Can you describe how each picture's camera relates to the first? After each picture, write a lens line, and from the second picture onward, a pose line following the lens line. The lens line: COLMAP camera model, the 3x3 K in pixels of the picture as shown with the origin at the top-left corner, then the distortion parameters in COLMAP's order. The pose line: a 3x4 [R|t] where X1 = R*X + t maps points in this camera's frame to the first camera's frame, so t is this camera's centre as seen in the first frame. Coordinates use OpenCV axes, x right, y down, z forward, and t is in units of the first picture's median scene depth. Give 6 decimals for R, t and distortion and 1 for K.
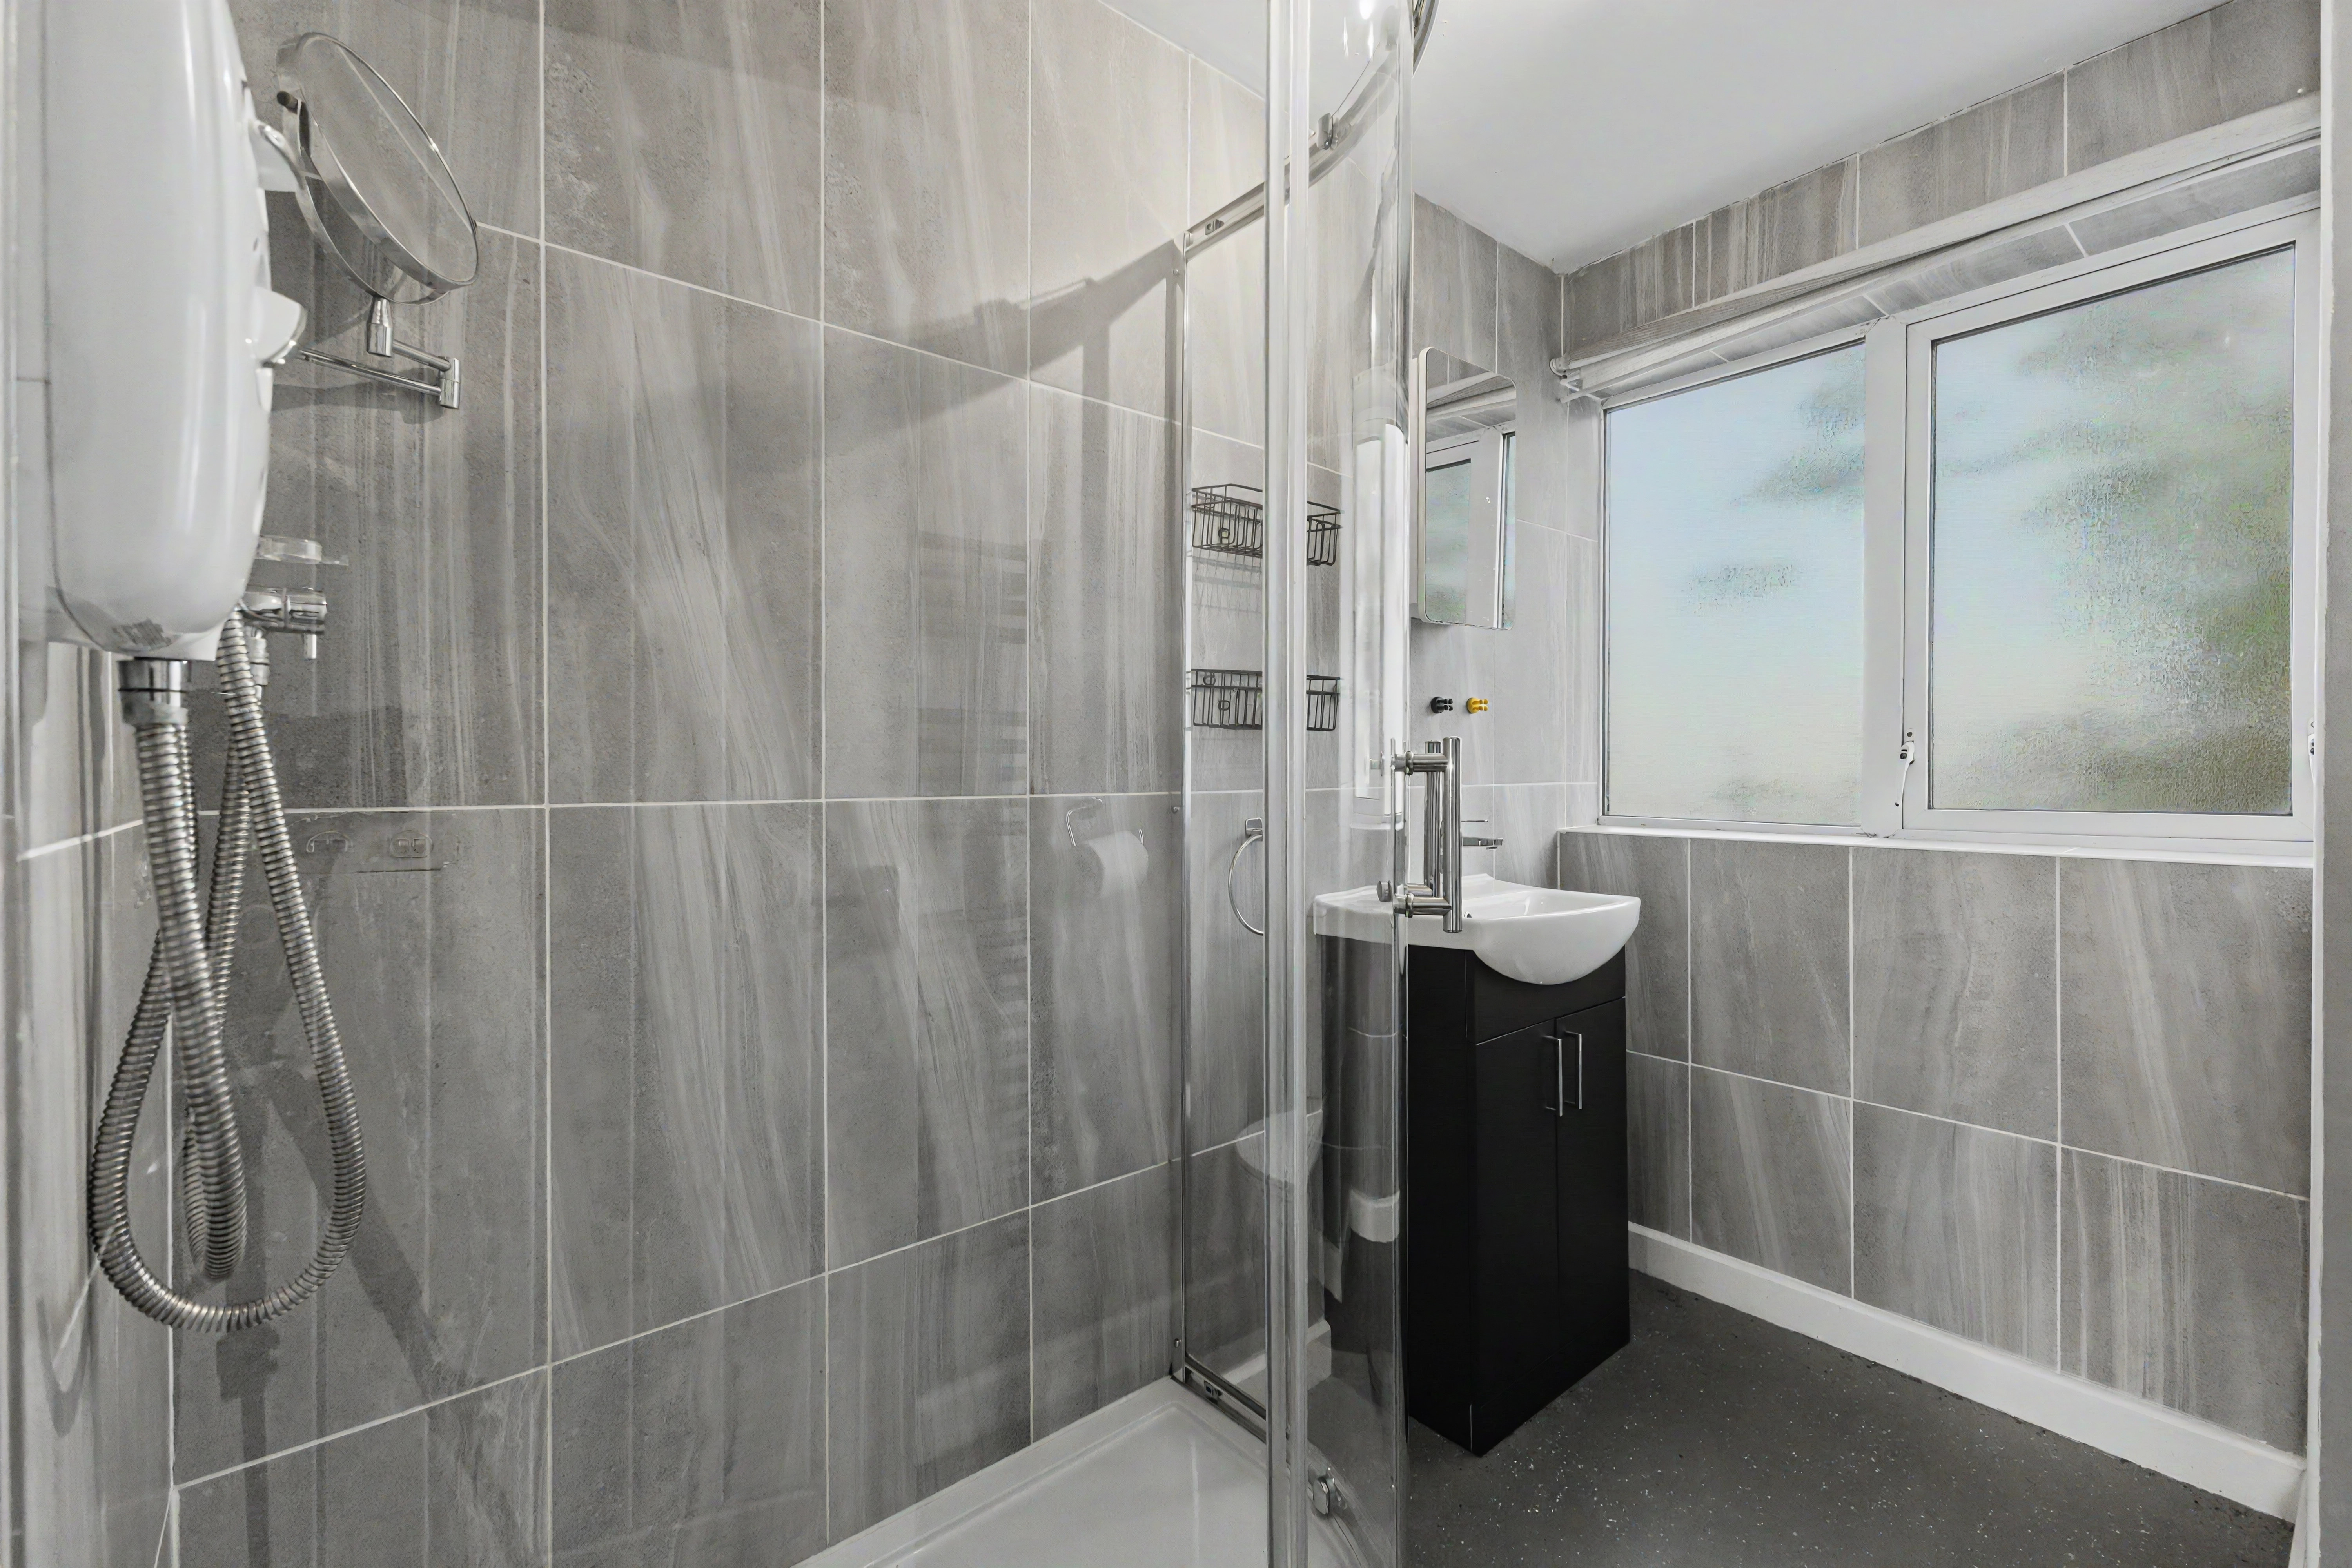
lens RADIAL K [[1007.7, 0, 1179.1], [0, 1007.7, 775.0], [0, 0, 1]] dist [0.011195, -0.004786]
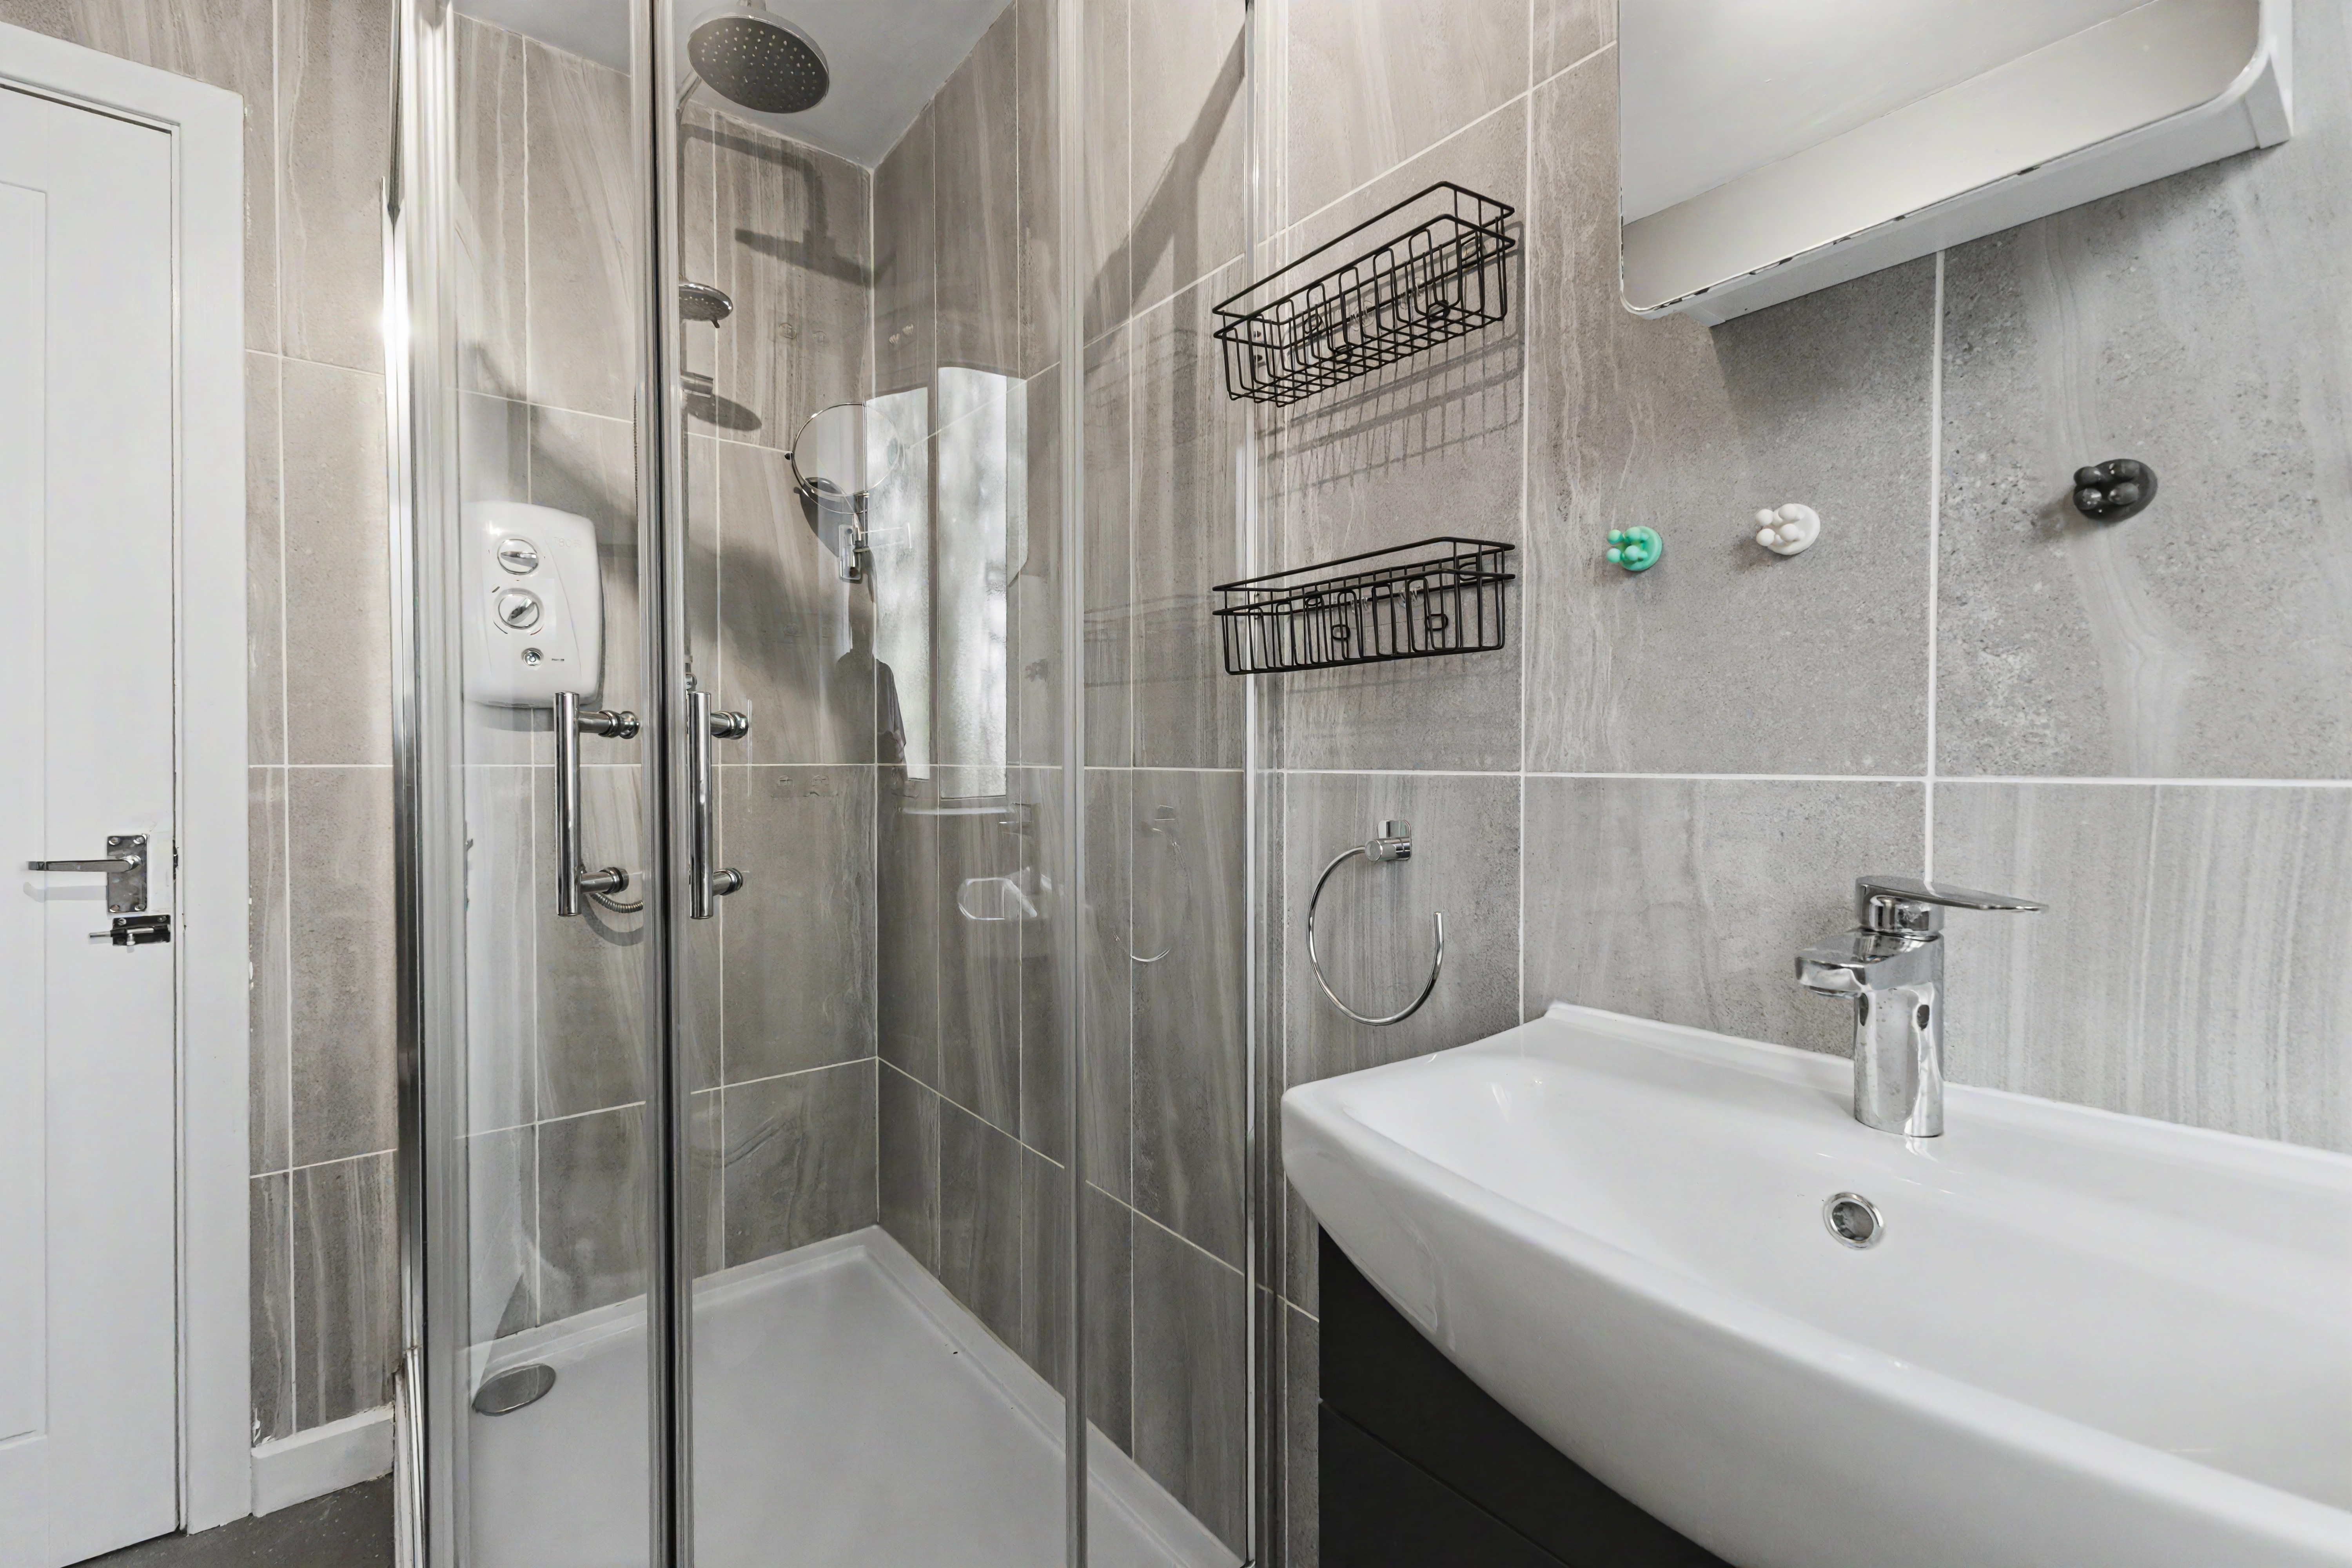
lens RADIAL K [[1006.1, 0, 1176.2], [0, 1006.1, 774.5], [0, 0, 1]] dist [0.015480, -0.007585]
pose [[-0.022932, 0.020536, -0.999526, 0.748025], [-0.006103, 0.999767, 0.020681, 0.006430], [0.999718, 0.006575, -0.022801, 1.021660]]
